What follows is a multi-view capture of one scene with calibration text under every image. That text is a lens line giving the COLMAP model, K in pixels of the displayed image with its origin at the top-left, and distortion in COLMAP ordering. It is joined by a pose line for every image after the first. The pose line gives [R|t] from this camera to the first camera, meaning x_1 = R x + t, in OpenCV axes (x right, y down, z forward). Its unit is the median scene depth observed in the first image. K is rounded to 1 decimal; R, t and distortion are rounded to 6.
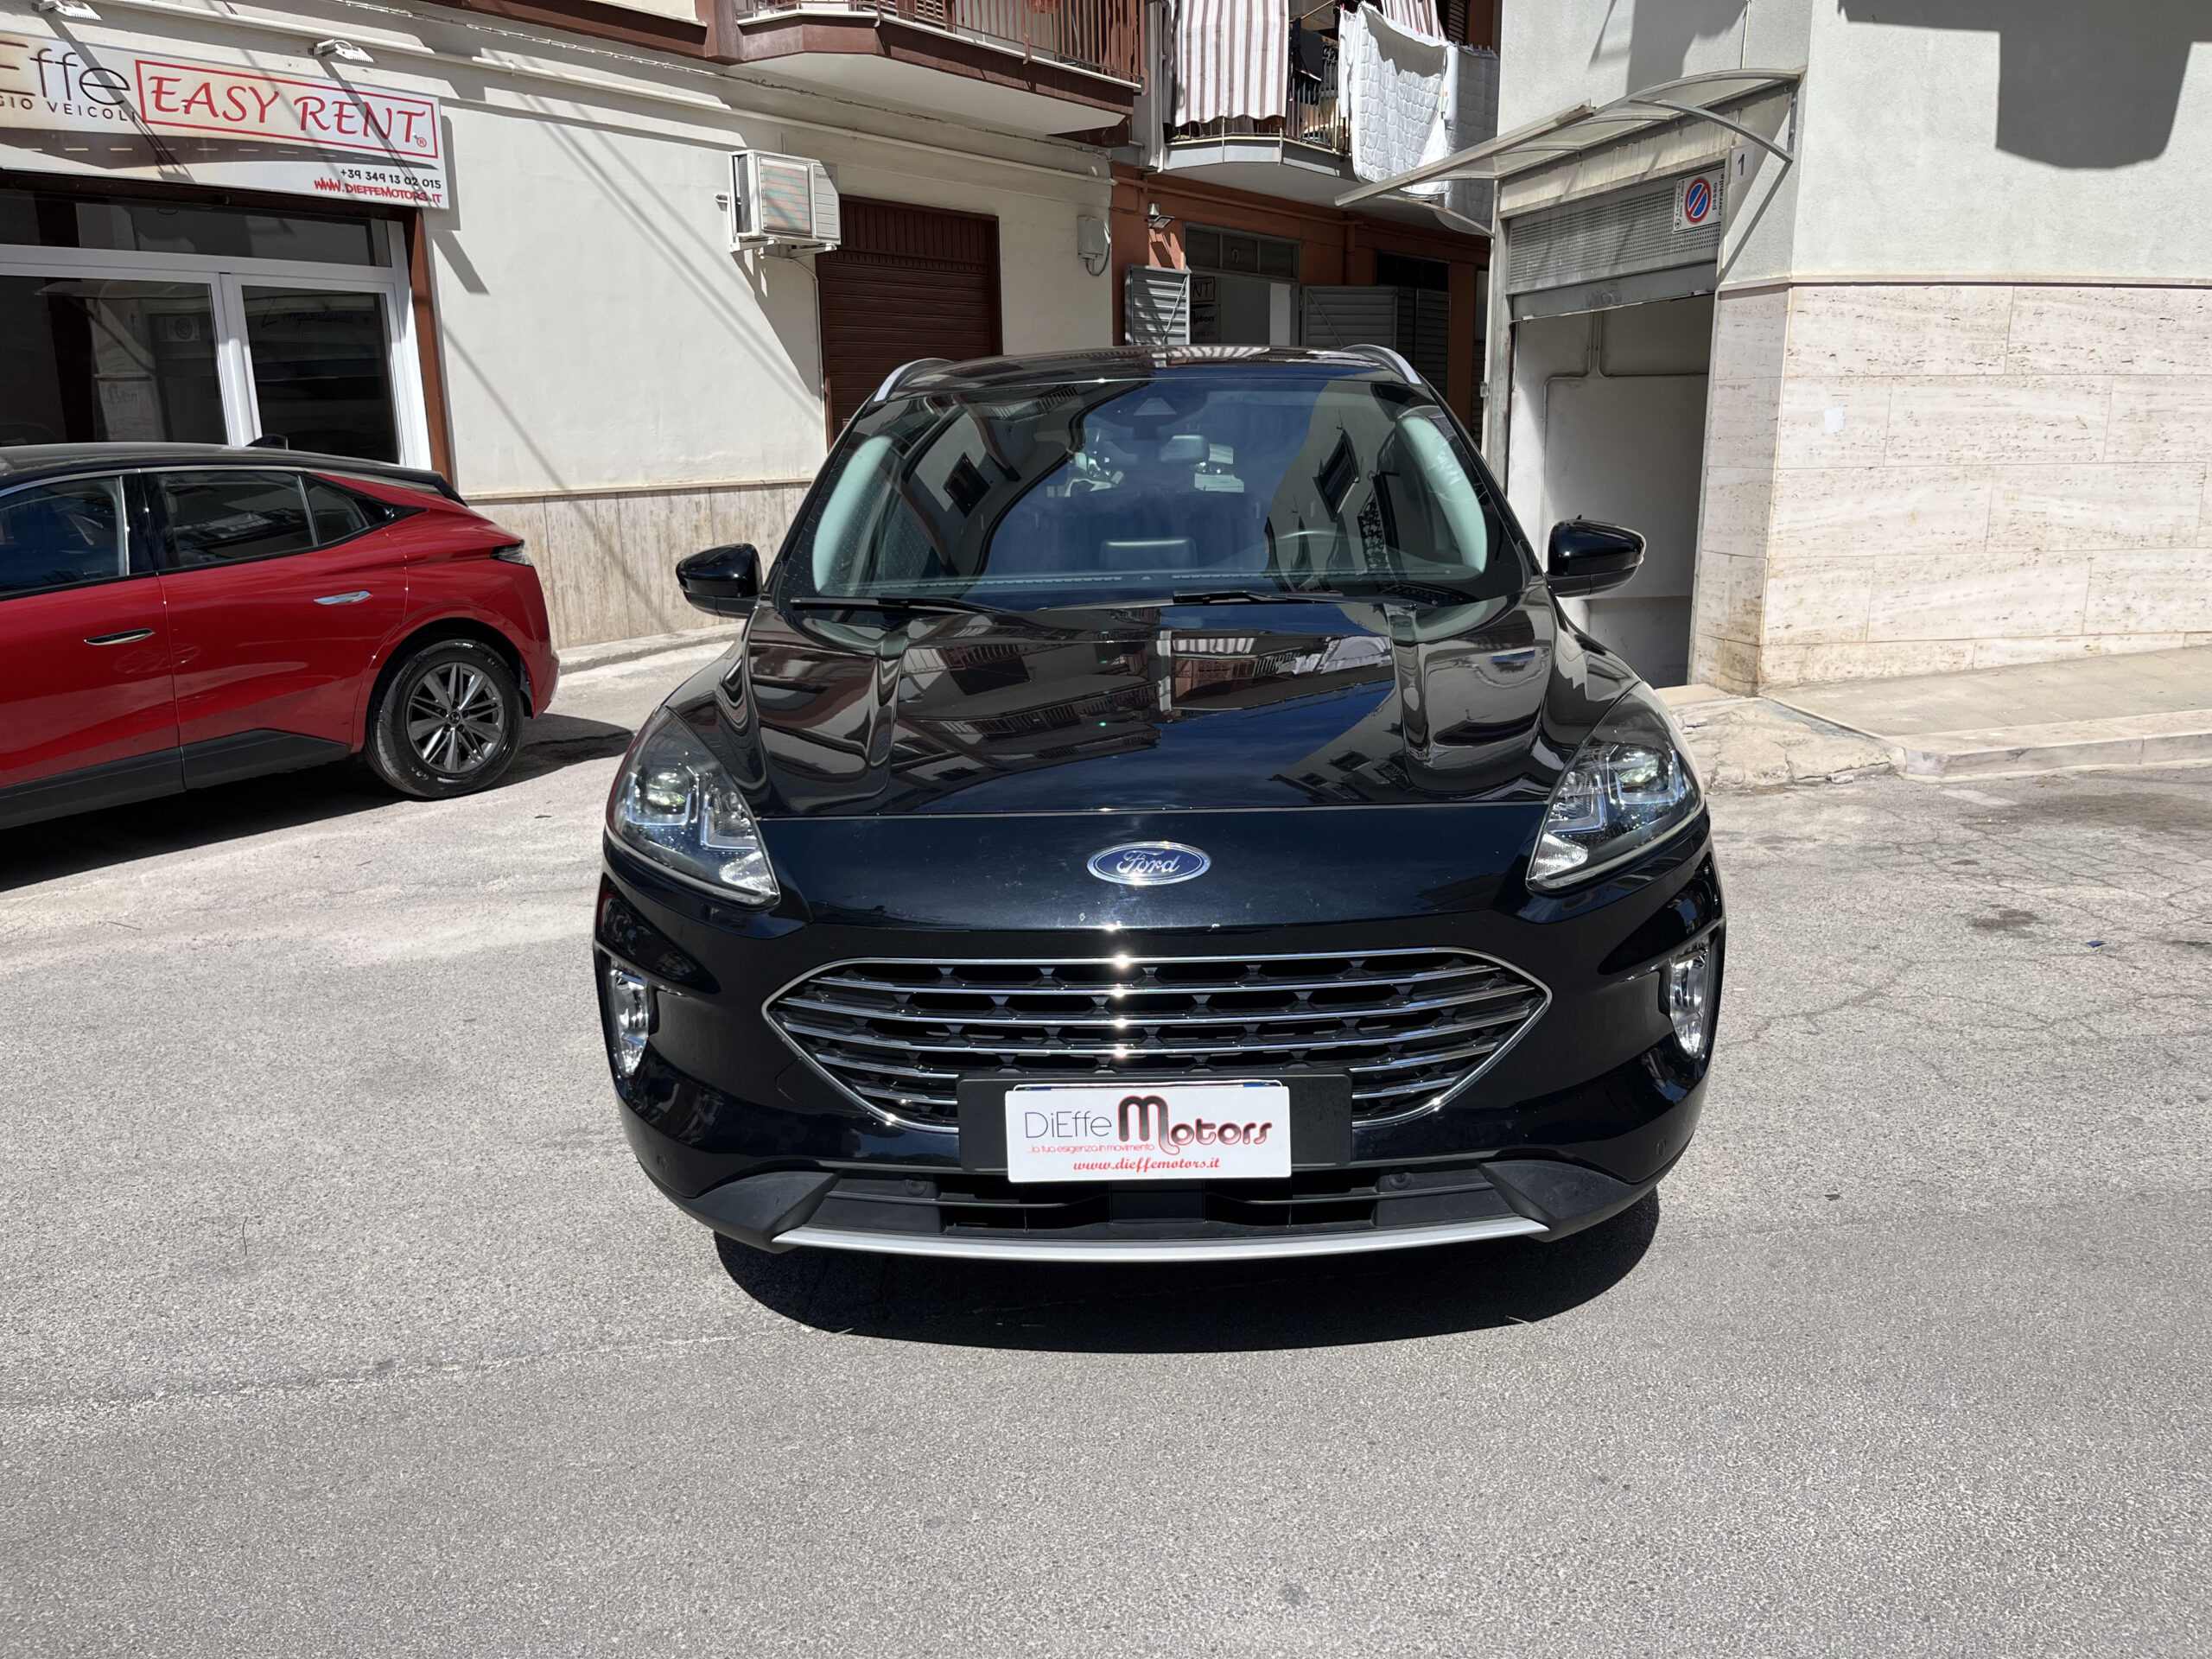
lens RADIAL K [[1695.7, 0, 1112.0], [0, 1695.7, 842.6], [0, 0, 1]] dist [0.059077, -0.086333]
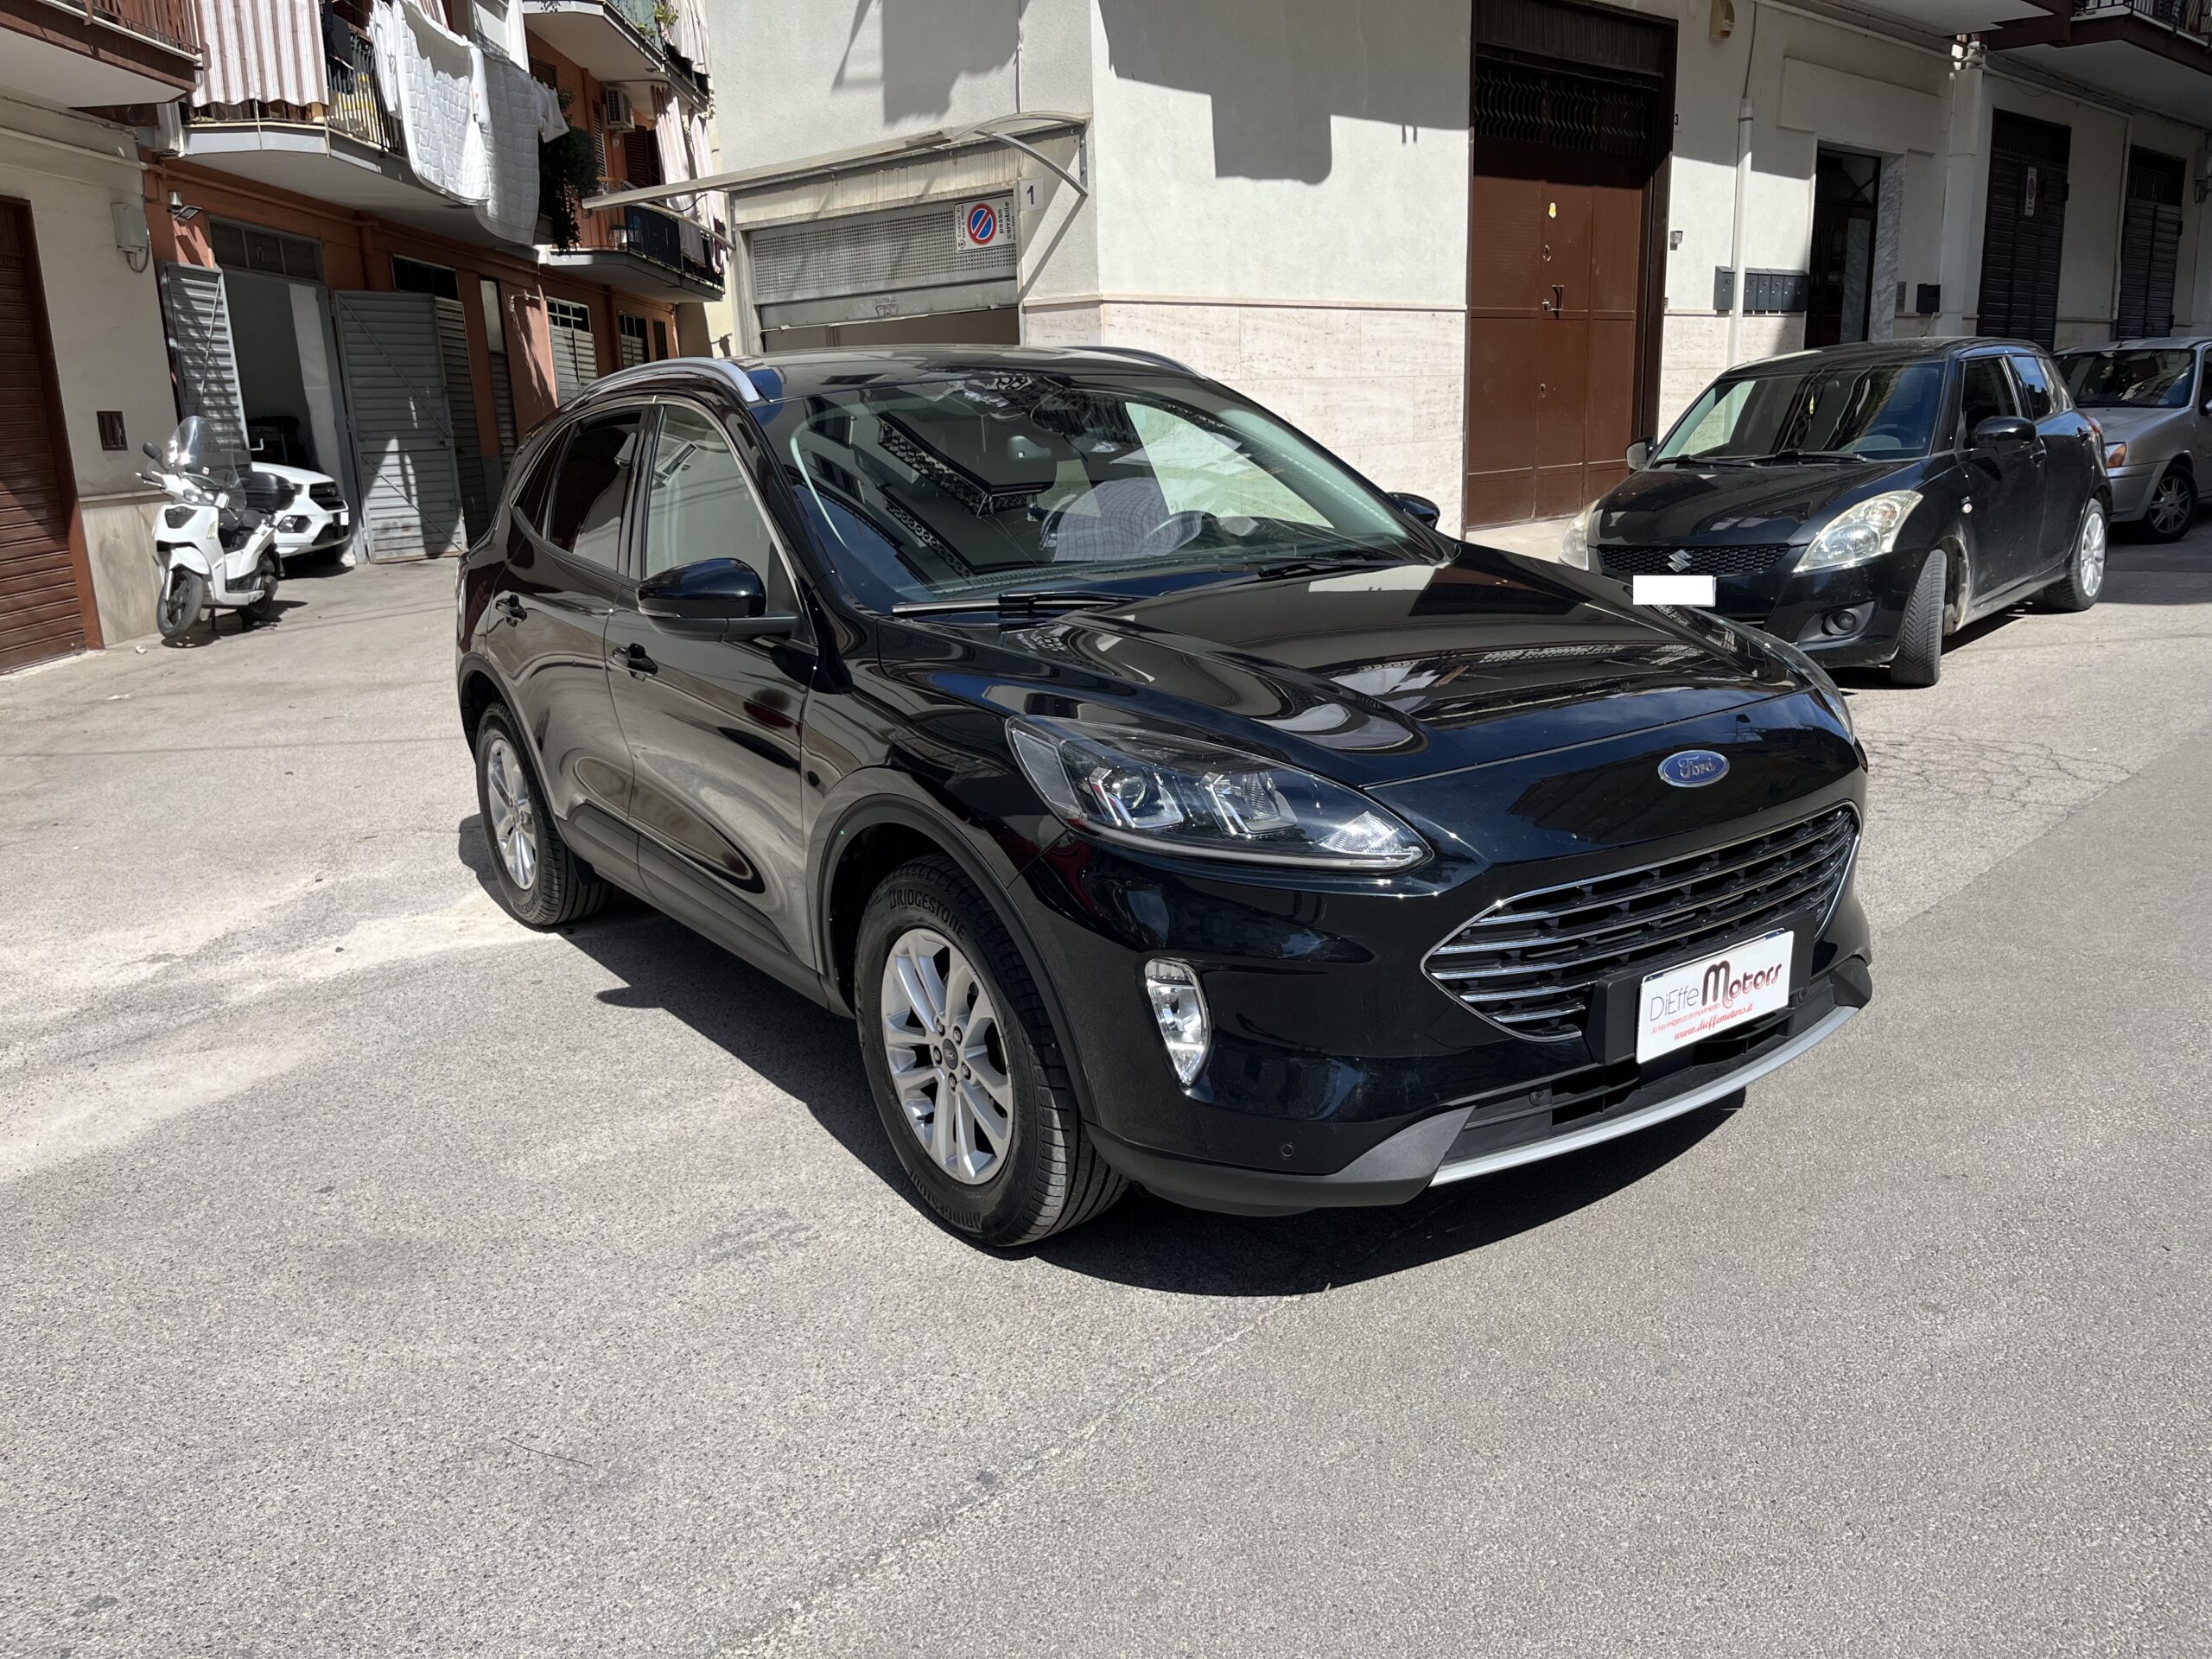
lens RADIAL K [[1695.7, 0, 1112.2], [0, 1695.7, 818.5], [0, 0, 1]] dist [0.059077, -0.086333]
pose [[0.805379, -0.154419, 0.572293, -0.279421], [0.166287, 0.985561, 0.031915, -0.016633], [-0.568958, 0.069461, 0.819428, 0.071954]]
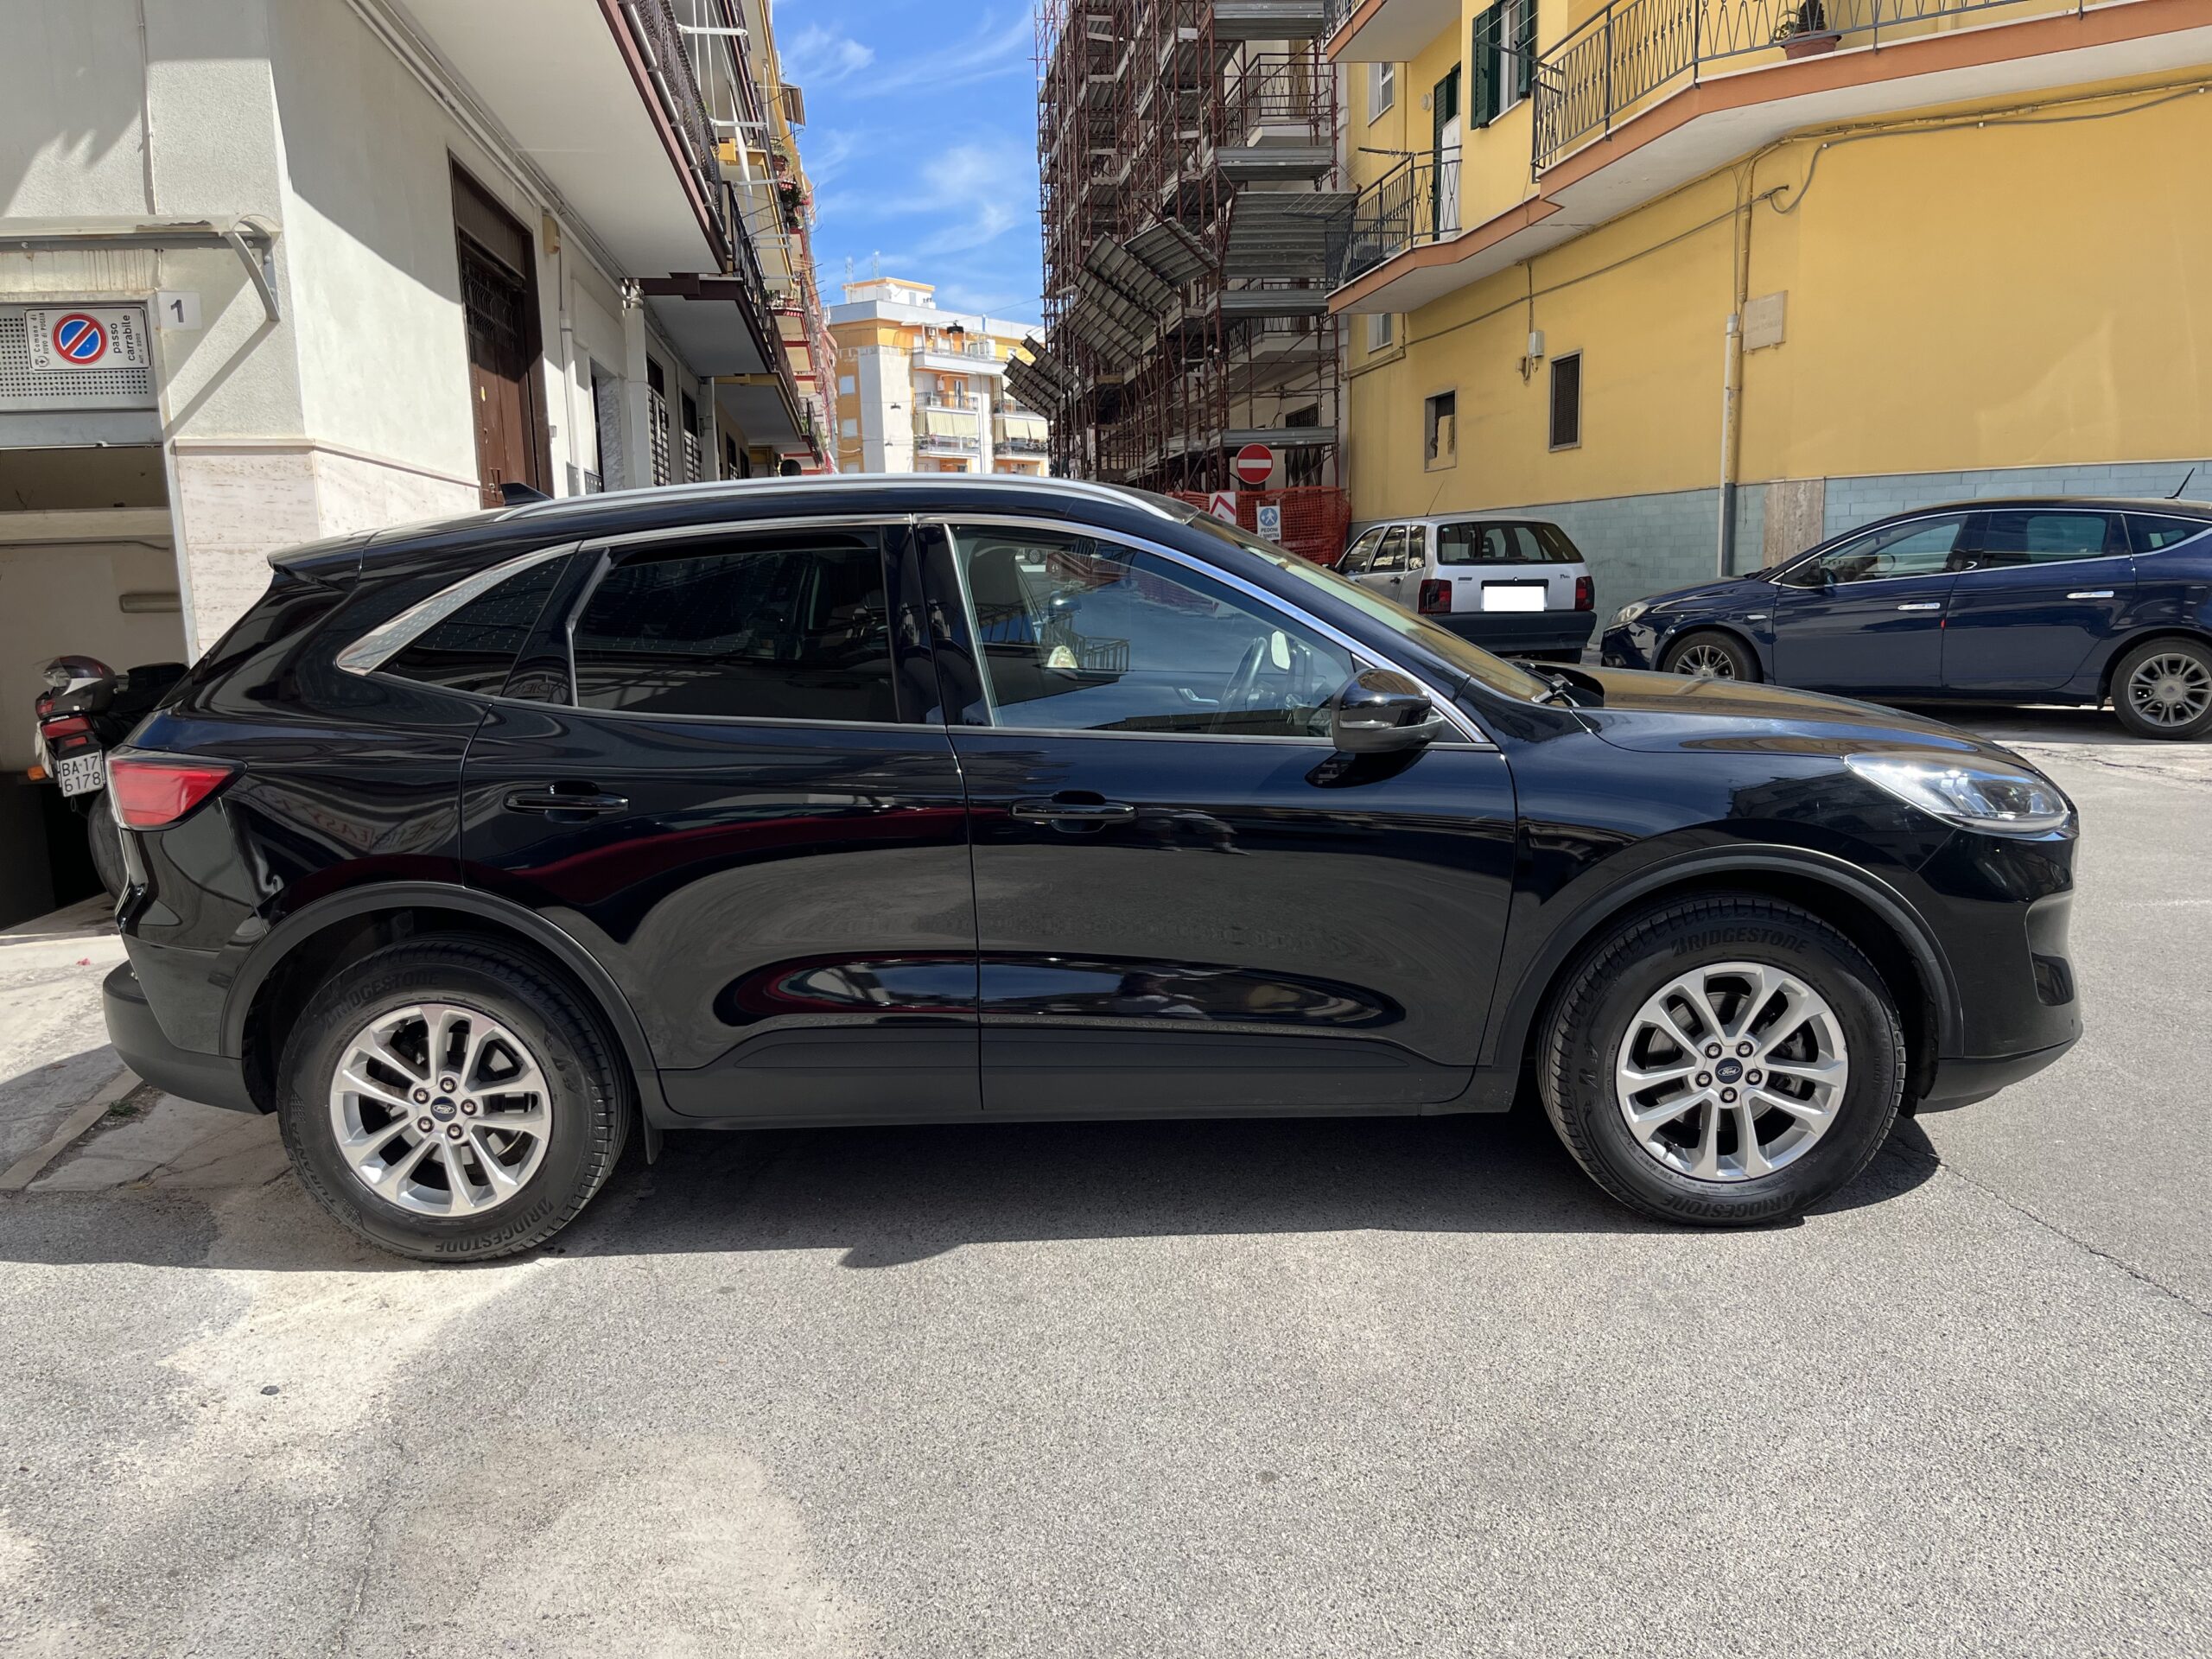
lens RADIAL K [[1695.7, 0, 1087.3], [0, 1695.7, 812.5], [0, 0, 1]] dist [0.059077, -0.086333]
pose [[-0.003875, -0.131823, 0.991266, -0.529243], [0.268612, 0.954705, 0.128011, -0.123703], [-0.963241, 0.266761, 0.031710, 0.548281]]
